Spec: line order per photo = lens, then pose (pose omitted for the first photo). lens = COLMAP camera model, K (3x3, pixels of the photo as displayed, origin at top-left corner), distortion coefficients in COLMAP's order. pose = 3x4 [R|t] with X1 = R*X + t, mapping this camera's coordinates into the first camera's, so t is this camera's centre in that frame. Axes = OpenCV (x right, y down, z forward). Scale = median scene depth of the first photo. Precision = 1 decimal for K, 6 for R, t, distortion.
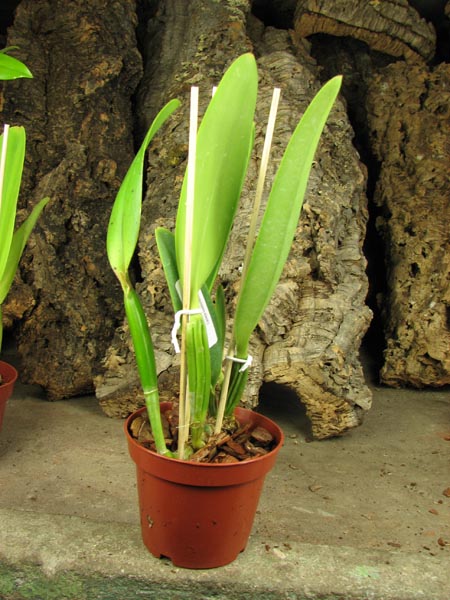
lens RADIAL K [[650.3, 0, 204.0], [0, 650.3, 287.9], [0, 0, 1]] dist [-0.206583, 0.273389]
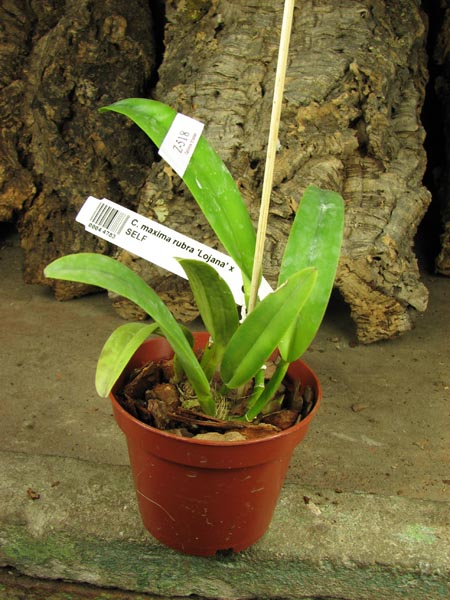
lens RADIAL K [[649.2, 0, 204.7], [0, 649.2, 292.1], [0, 0, 1]] dist [-0.206260, 0.273426]
pose [[0.997647, -0.008651, -0.068014, 0.020893], [0.022731, 0.977636, 0.209074, -0.016912], [0.064684, -0.210128, 0.975532, 0.139655]]
